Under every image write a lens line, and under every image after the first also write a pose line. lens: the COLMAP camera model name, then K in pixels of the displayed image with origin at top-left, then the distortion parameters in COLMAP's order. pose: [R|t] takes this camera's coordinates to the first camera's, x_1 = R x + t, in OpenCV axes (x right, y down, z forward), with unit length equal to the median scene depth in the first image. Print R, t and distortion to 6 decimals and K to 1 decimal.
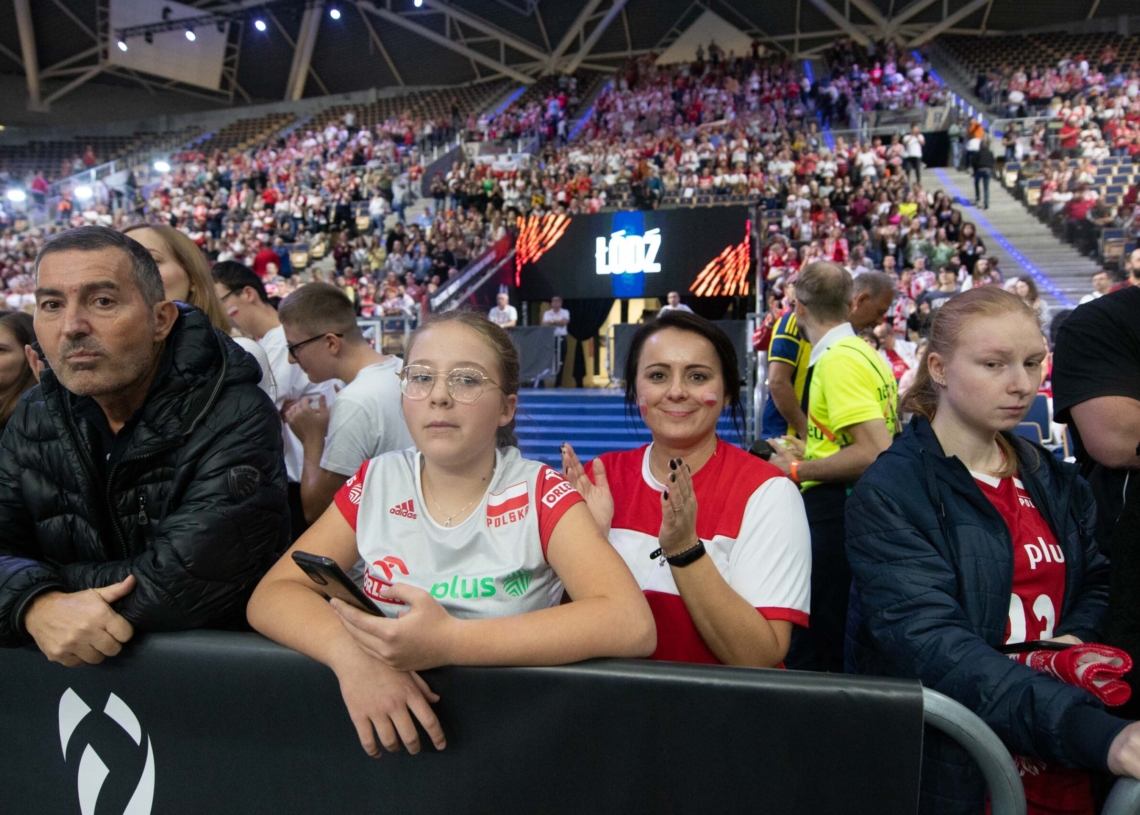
lens RADIAL K [[736.5, 0, 574.0], [0, 736.5, 412.9], [0, 0, 1]] dist [-0.014987, -0.004973]
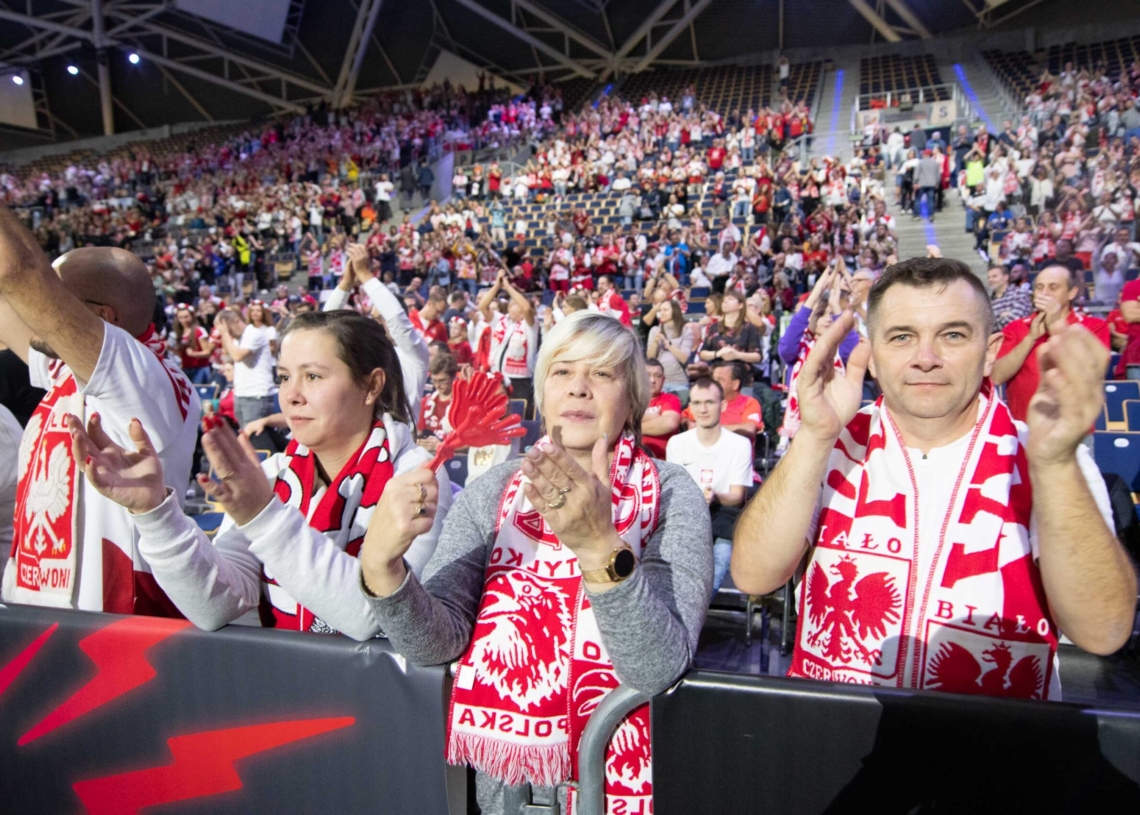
lens RADIAL K [[736.5, 0, 571.8], [0, 736.5, 407.2], [0, 0, 1]] dist [-0.014987, -0.004973]
pose [[0.999656, -0.009027, -0.024627, 0.446998], [0.008728, 0.999887, -0.012238, 0.003962], [0.024734, 0.012019, 0.999622, -0.105937]]
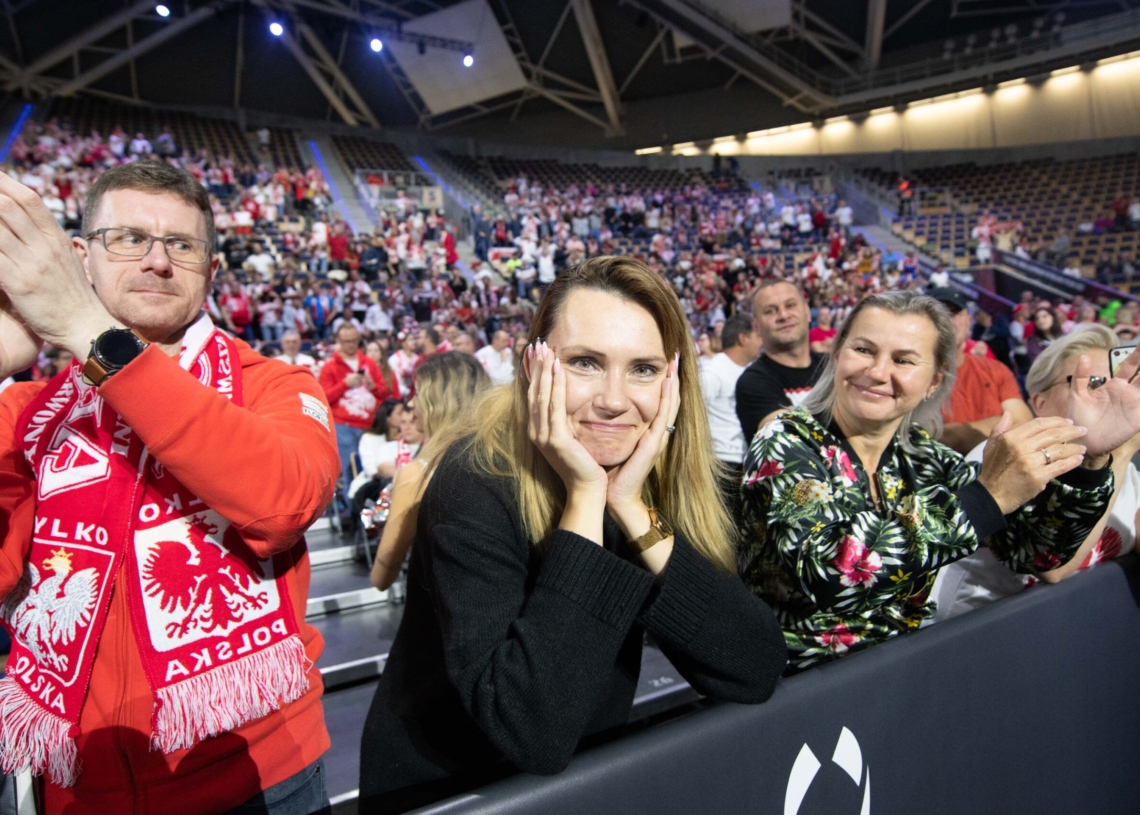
lens RADIAL K [[736.5, 0, 576.4], [0, 736.5, 404.0], [0, 0, 1]] dist [-0.014987, -0.004973]
pose [[0.724422, -0.060178, 0.686725, 0.328770], [0.126838, 0.990811, -0.046975, 0.002547], [-0.677587, 0.121132, 0.725398, -0.072207]]
